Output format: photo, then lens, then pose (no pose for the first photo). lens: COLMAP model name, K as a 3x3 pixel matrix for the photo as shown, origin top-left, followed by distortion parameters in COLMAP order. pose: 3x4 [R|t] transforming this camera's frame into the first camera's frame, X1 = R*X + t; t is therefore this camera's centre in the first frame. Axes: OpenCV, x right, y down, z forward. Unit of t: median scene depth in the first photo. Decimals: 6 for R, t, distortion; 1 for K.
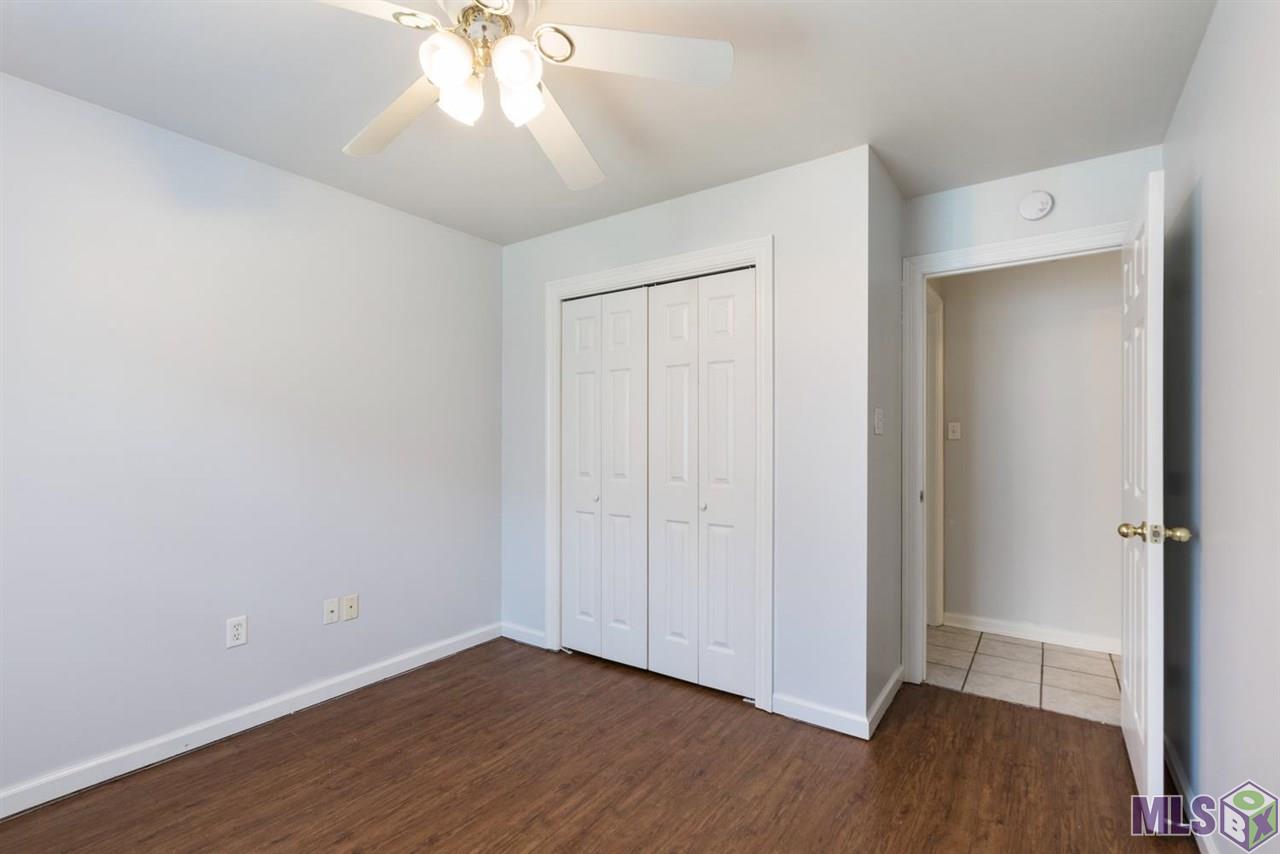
lens RADIAL K [[587.1, 0, 634.7], [0, 587.1, 432.3], [0, 0, 1]] dist [-0.005495, 0.002634]
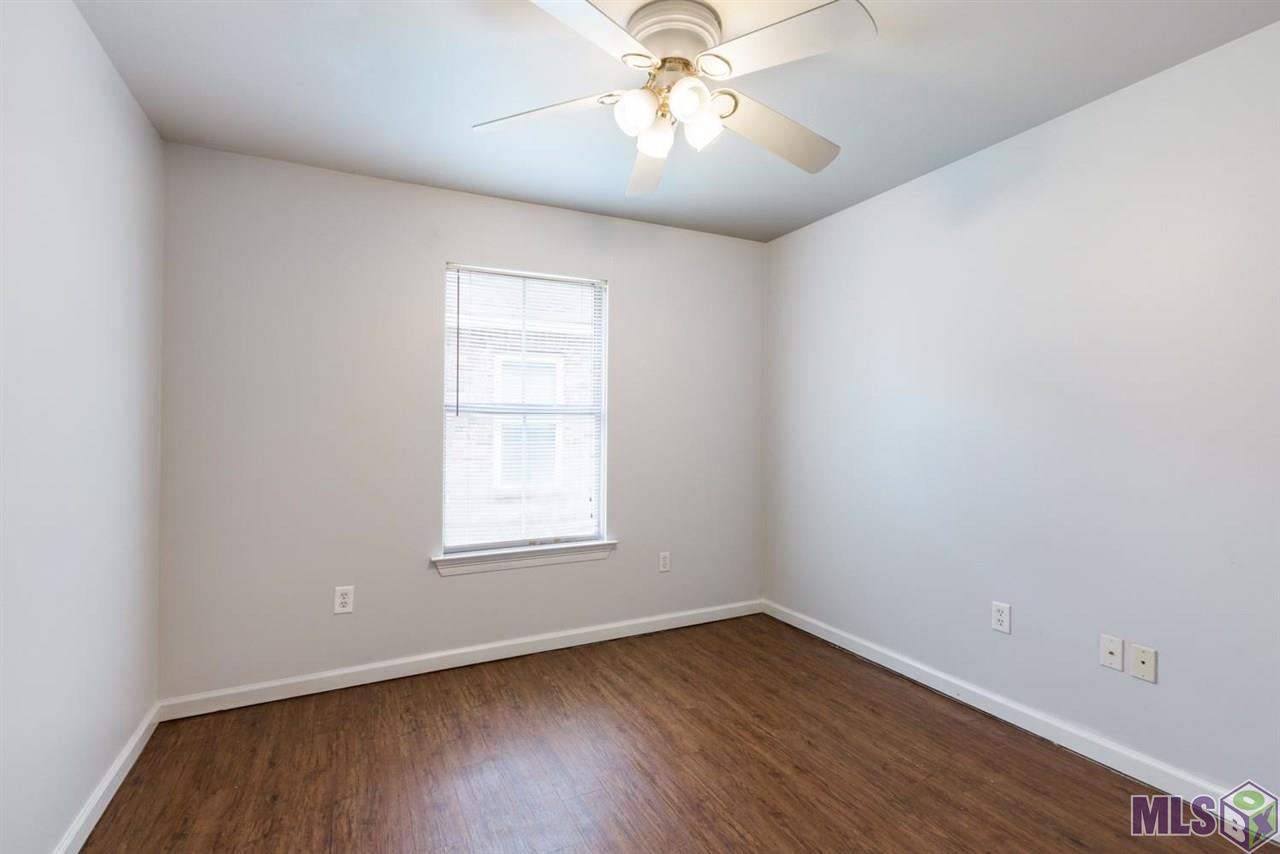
lens RADIAL K [[587.1, 0, 639.0], [0, 587.1, 423.3], [0, 0, 1]] dist [-0.005495, 0.002634]
pose [[-0.463715, -0.001651, -0.885983, 0.520193], [0.002504, 0.999992, -0.003174, 0.013942], [0.885981, -0.003690, -0.463707, 0.977733]]
